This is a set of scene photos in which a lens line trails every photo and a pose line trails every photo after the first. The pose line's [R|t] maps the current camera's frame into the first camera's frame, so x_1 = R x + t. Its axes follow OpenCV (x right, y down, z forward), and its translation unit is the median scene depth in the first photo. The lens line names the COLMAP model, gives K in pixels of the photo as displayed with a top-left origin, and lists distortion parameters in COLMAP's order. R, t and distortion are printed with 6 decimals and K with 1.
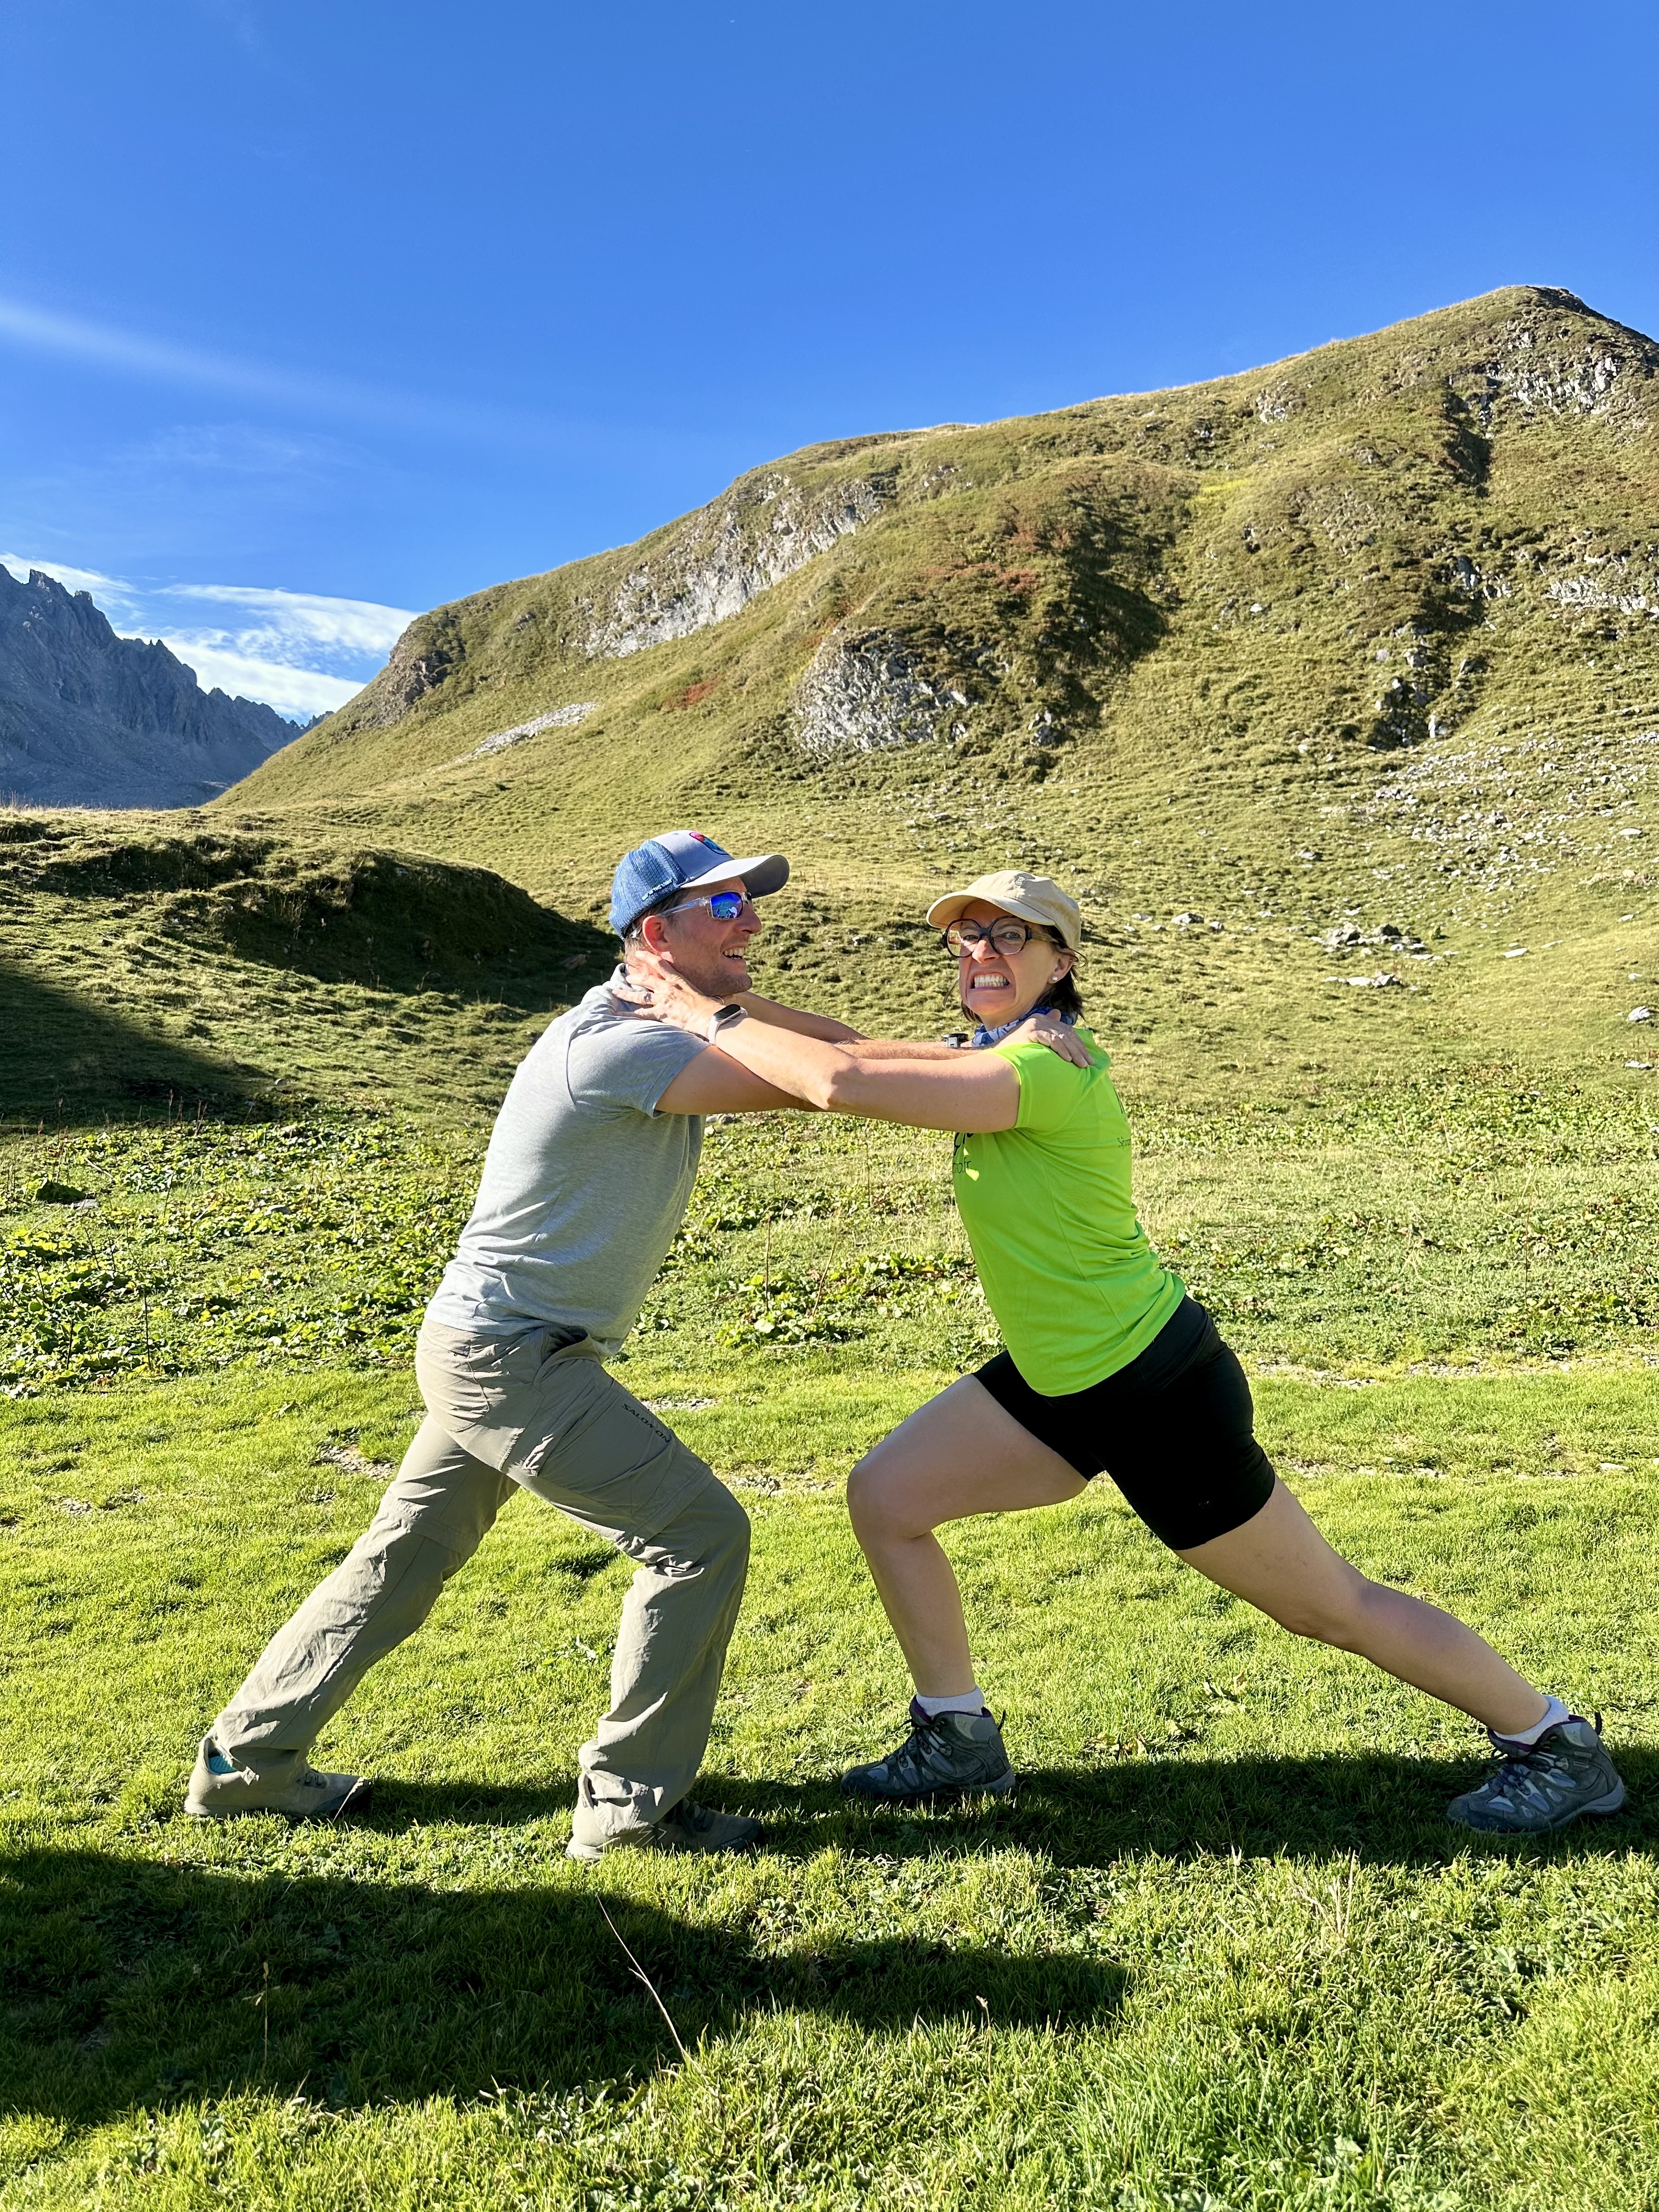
lens RADIAL K [[1547.2, 0, 830.0], [0, 1547.2, 1138.6], [0, 0, 1]] dist [0.064100, -0.070548]
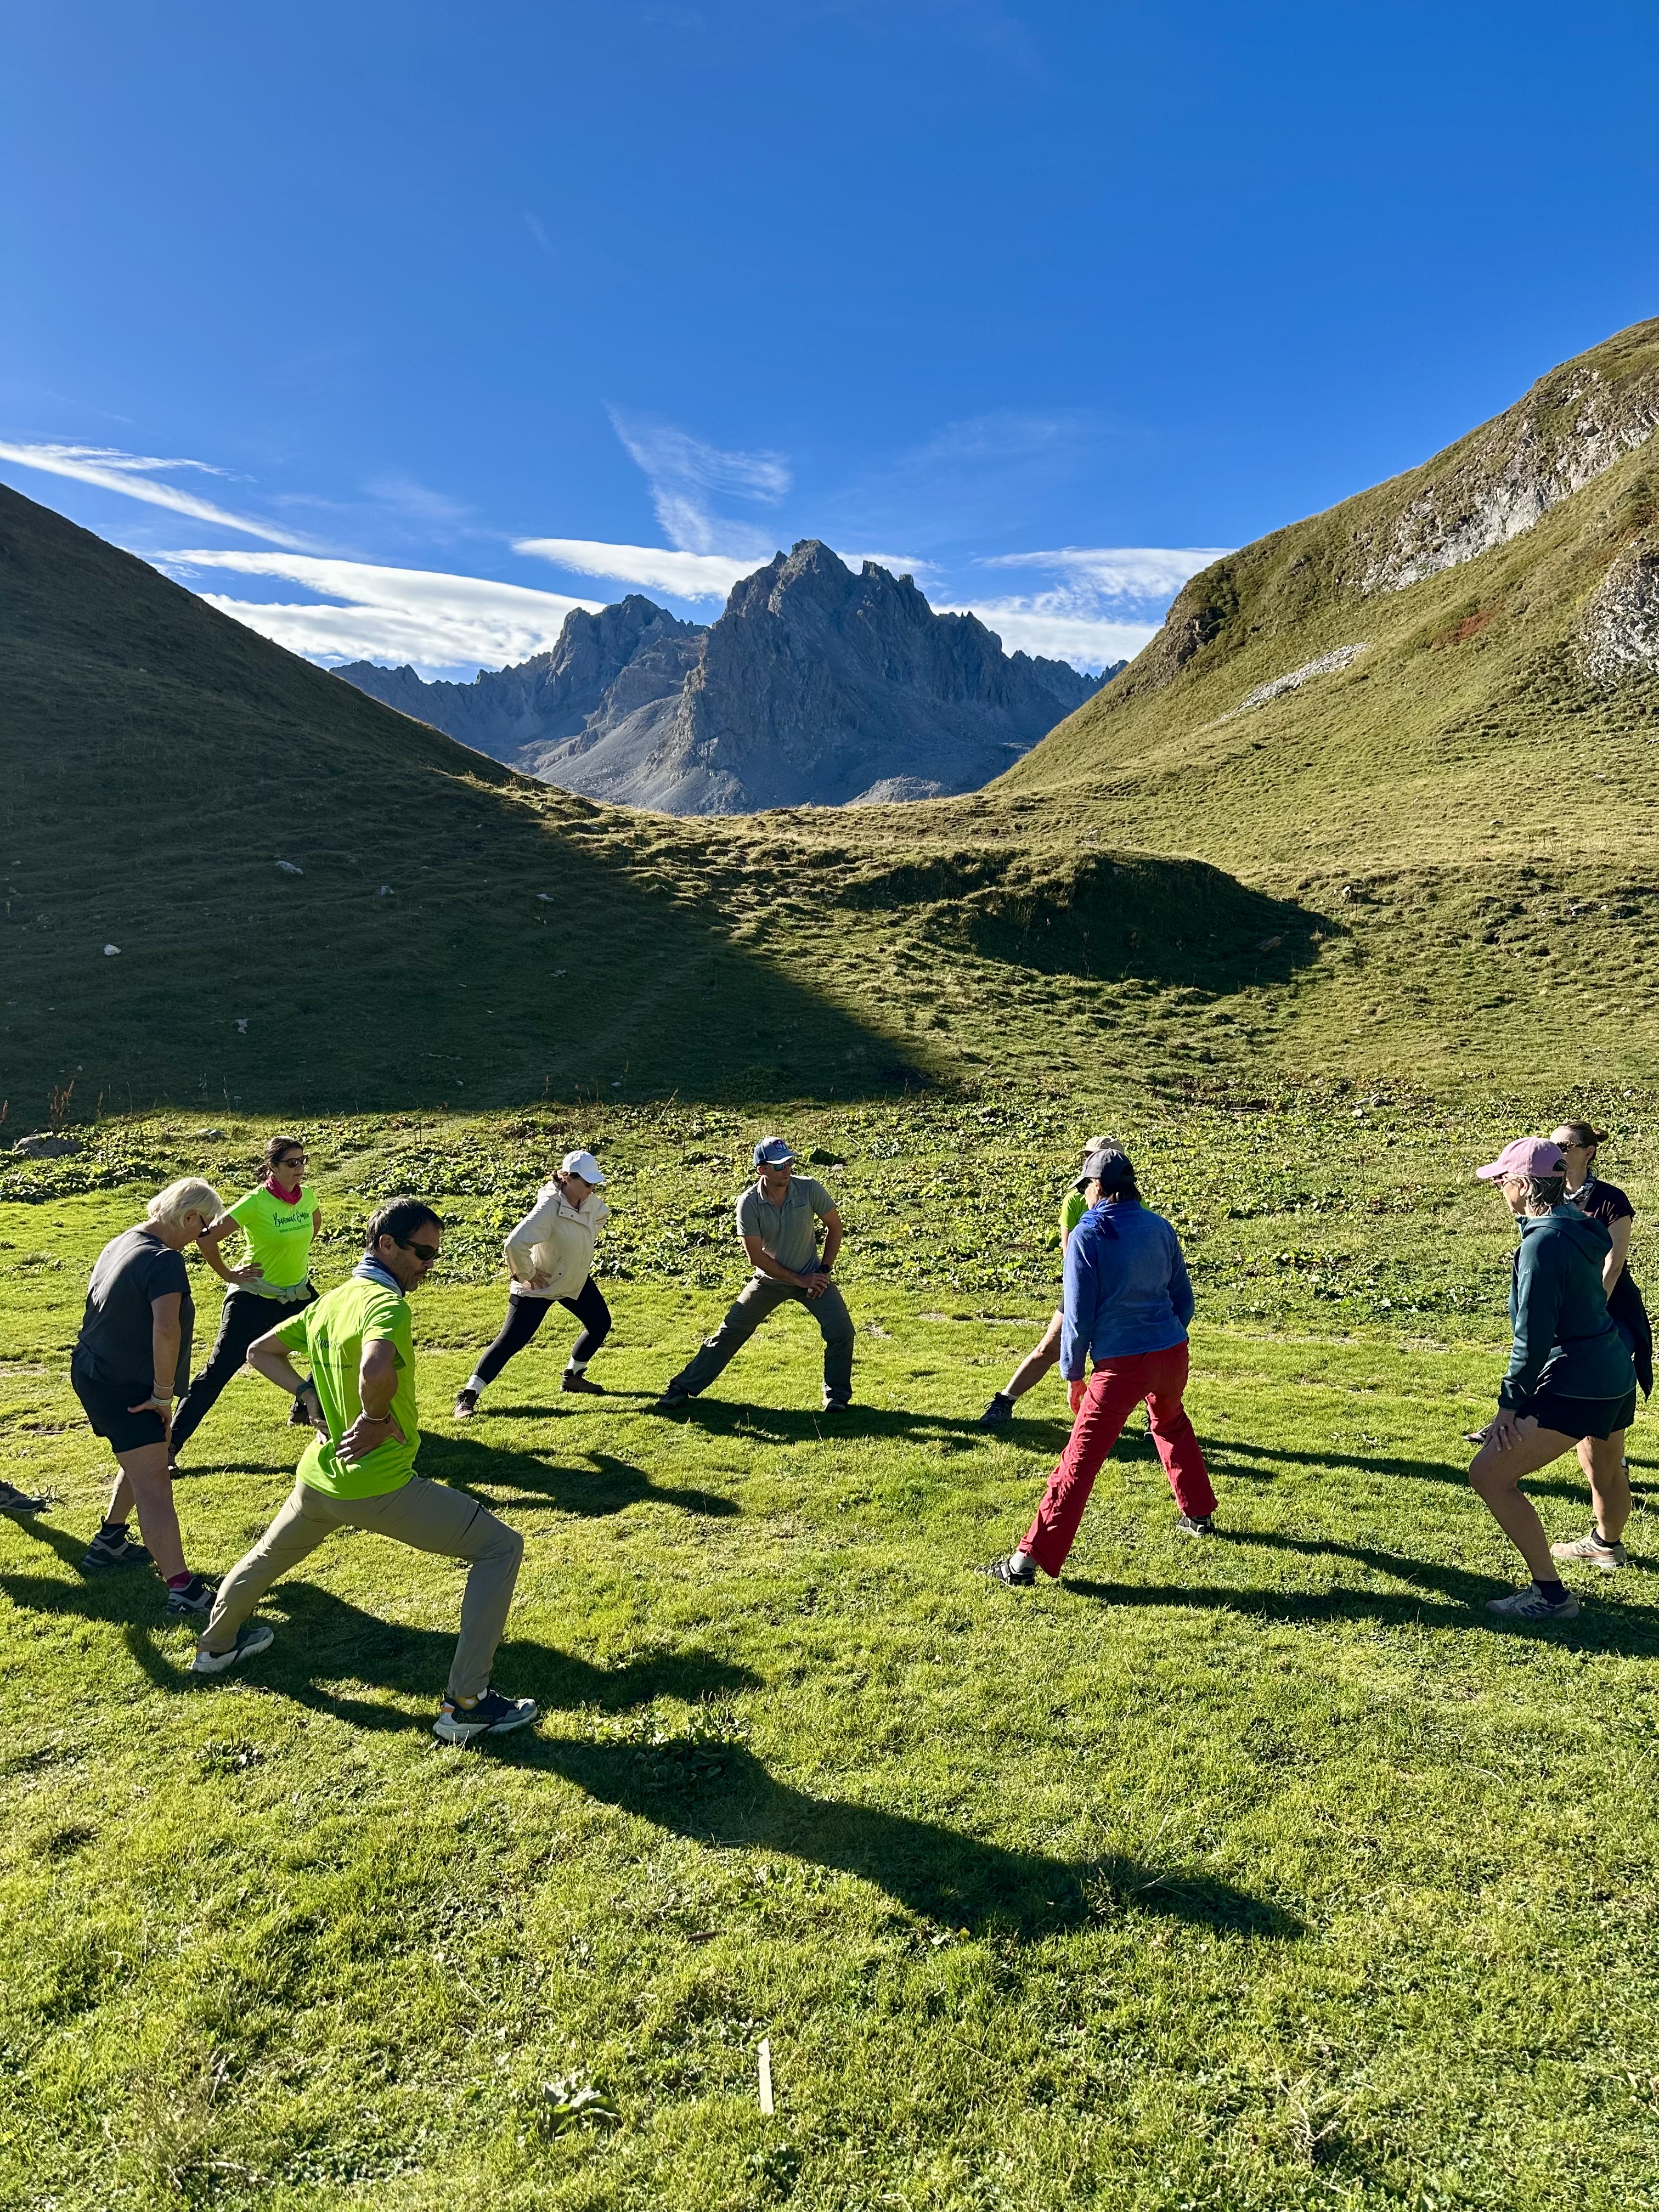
lens RADIAL K [[1547.2, 0, 830.4], [0, 1547.2, 1109.4], [0, 0, 1]] dist [0.064100, -0.070548]
pose [[0.882799, 0.028722, -0.468871, 0.068595], [-0.019287, 0.999504, 0.024913, -0.016878], [0.469354, -0.012950, 0.882915, -0.098741]]
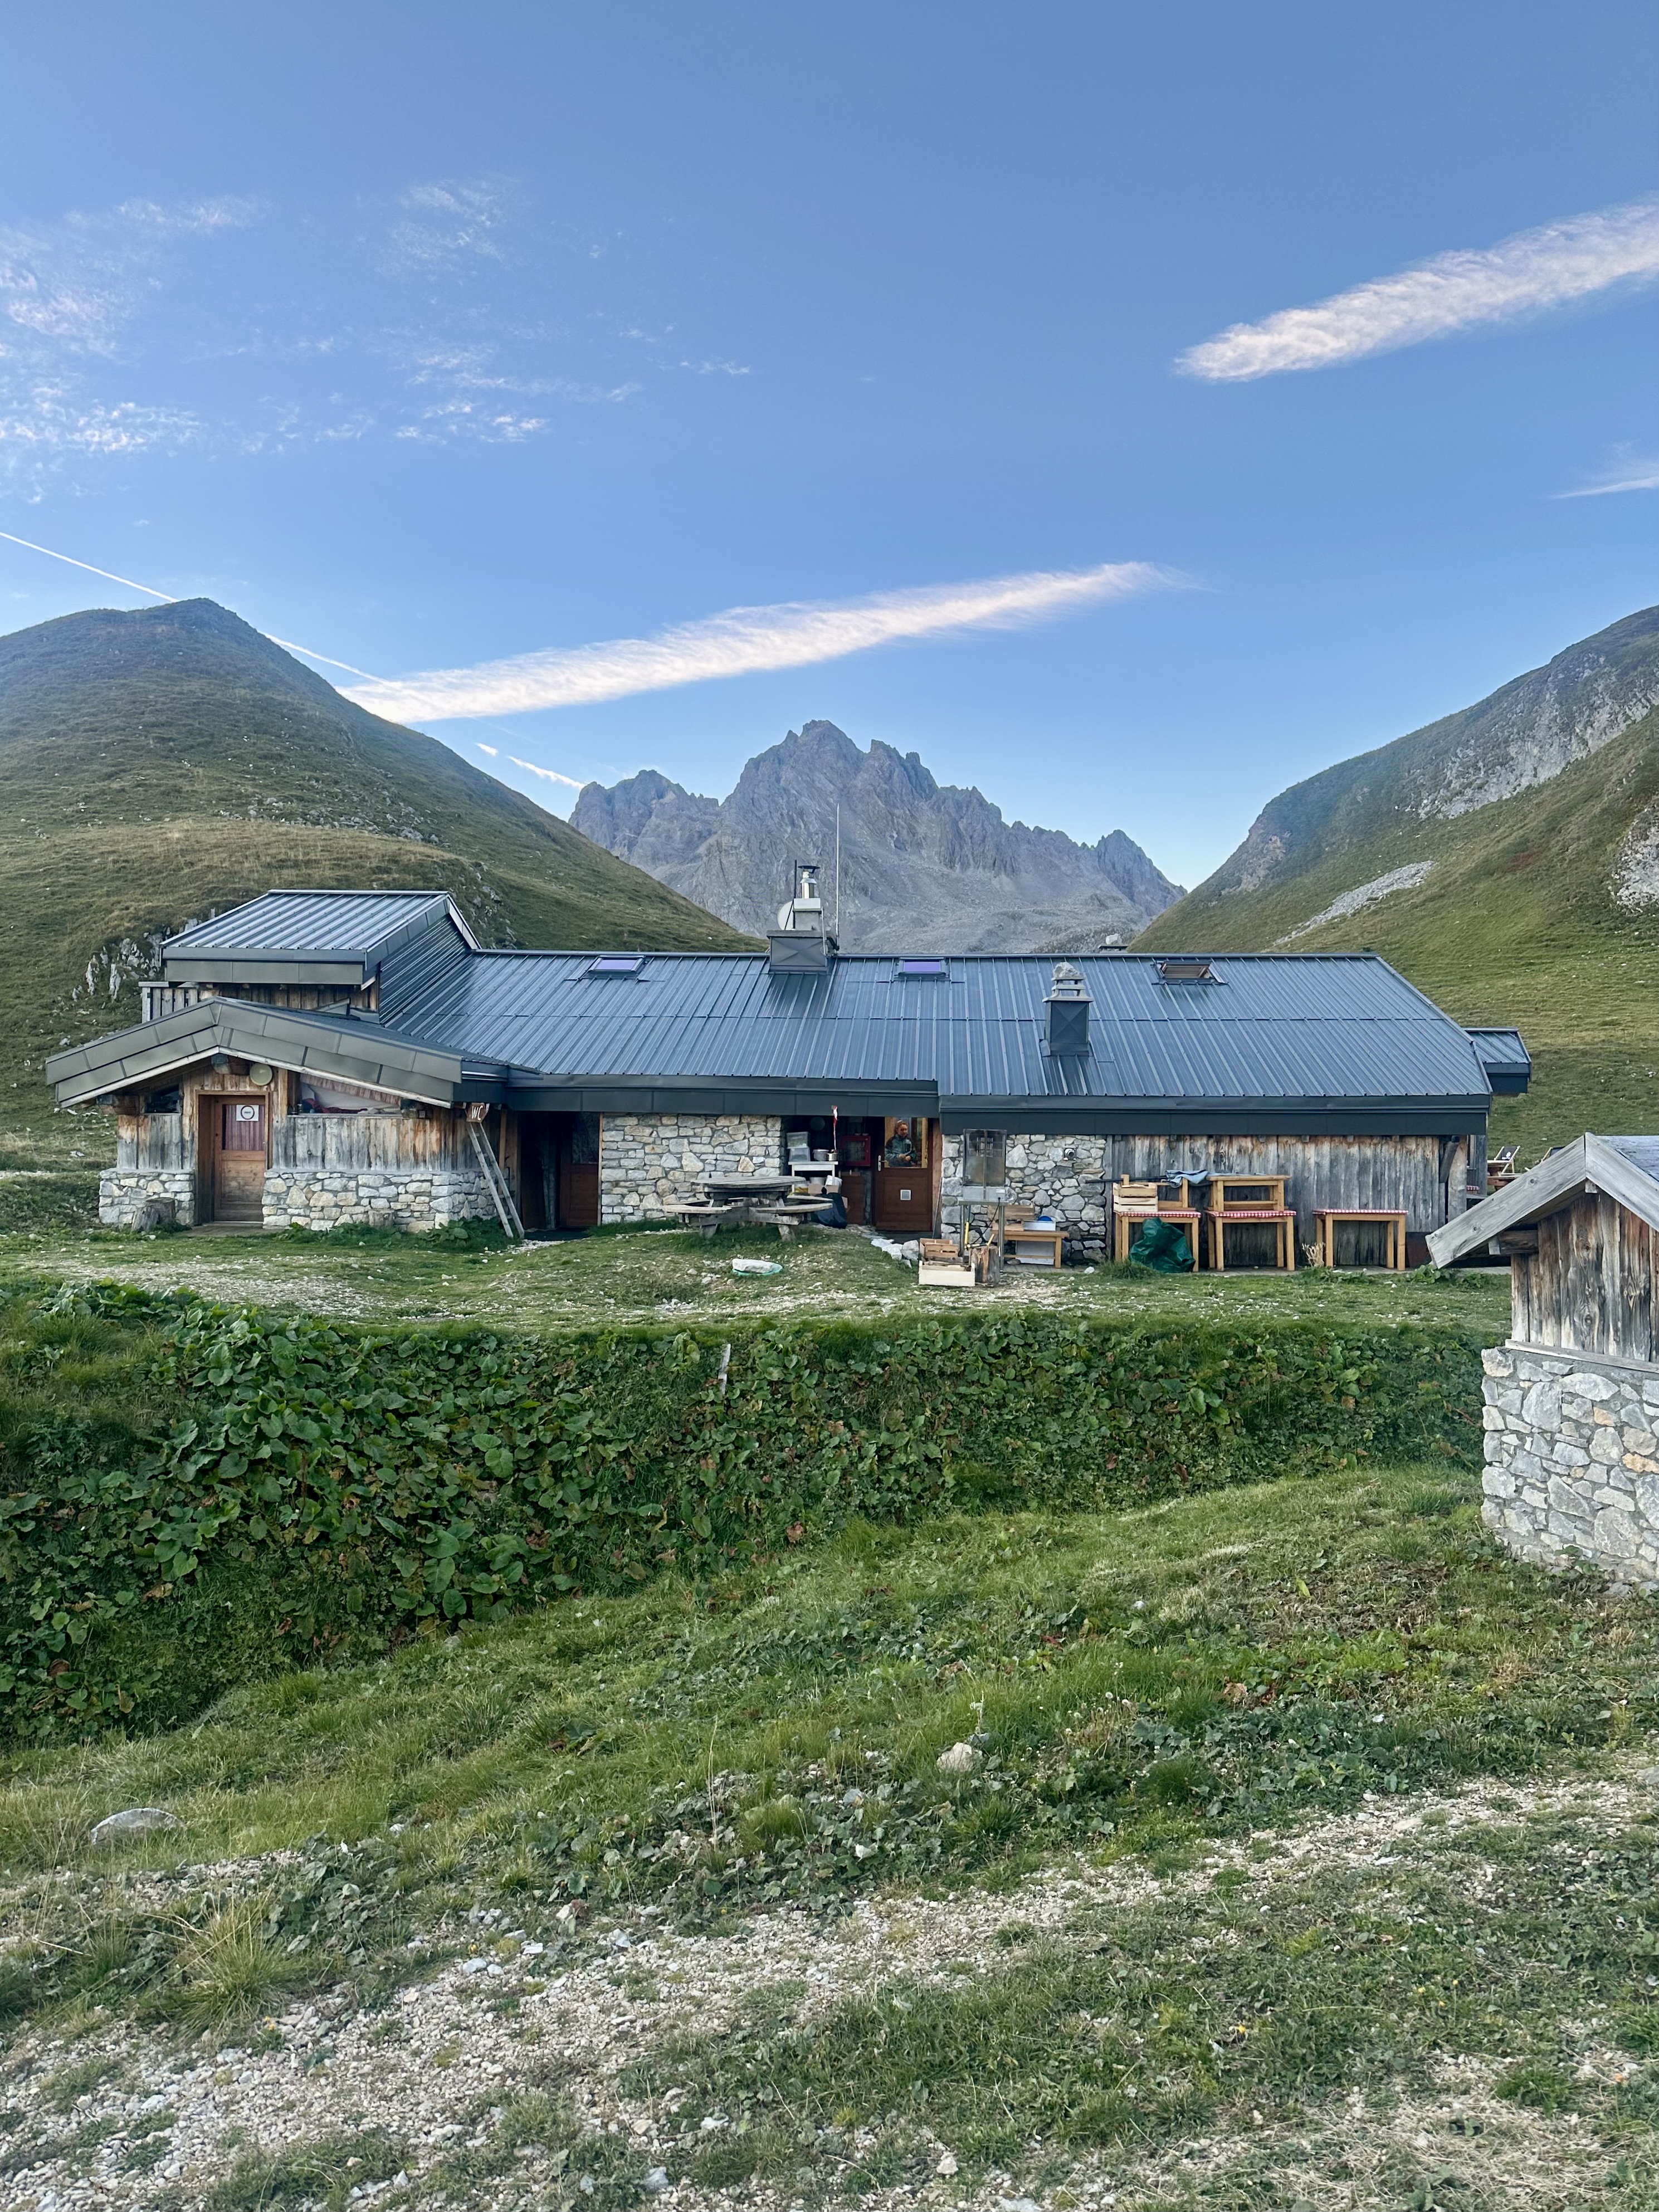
lens RADIAL K [[1547.3, 0, 841.8], [0, 1547.3, 1112.0], [0, 0, 1]] dist [0.064100, -0.070548]
pose [[0.883809, -0.021708, -0.467344, 0.036154], [-0.016335, 0.996882, -0.077196, 0.070363], [0.467563, 0.075860, 0.880699, -0.977477]]
